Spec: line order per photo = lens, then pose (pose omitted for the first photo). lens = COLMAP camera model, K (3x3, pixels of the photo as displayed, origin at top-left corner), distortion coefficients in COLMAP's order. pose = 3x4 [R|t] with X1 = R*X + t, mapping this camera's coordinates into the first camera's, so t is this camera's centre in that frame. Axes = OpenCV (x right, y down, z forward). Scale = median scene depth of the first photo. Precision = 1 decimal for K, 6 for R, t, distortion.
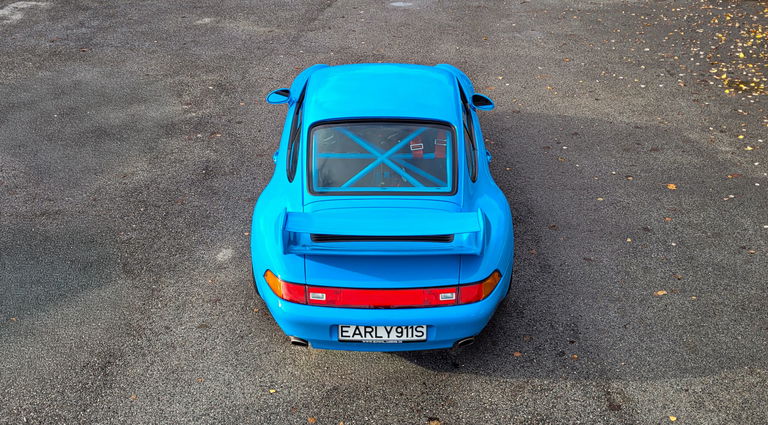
lens RADIAL K [[809.8, 0, 362.5], [0, 809.8, 184.6], [0, 0, 1]] dist [0.059183, 0.000000]
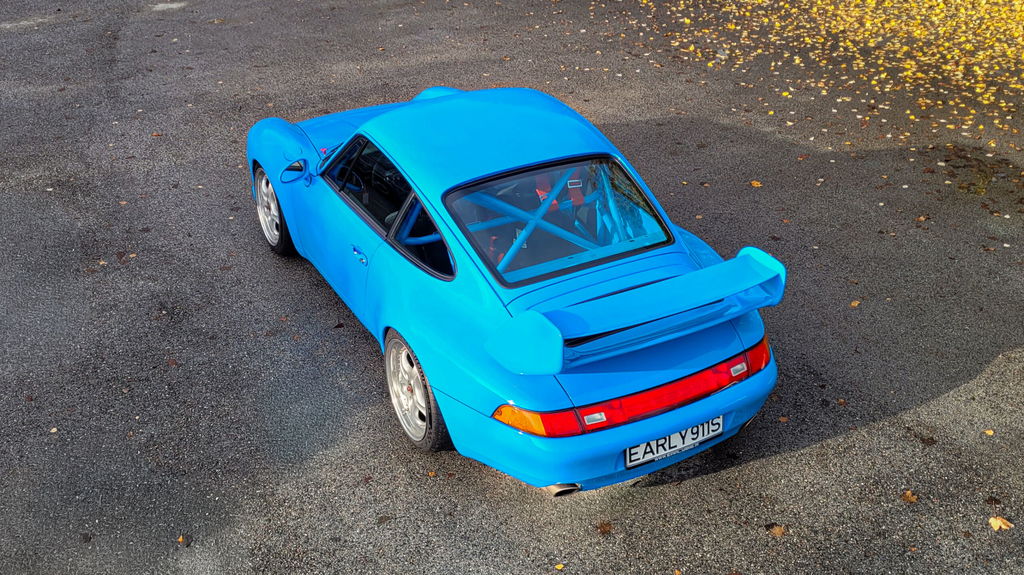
lens RADIAL K [[1111.4, 0, 486.6], [0, 1111.4, 263.7], [0, 0, 1]] dist [0.055862, 0.000000]
pose [[0.882405, -0.236400, 0.406787, -0.507136], [0.230320, 0.970965, 0.064655, -0.081872], [-0.410260, 0.036639, 0.911232, 0.128417]]
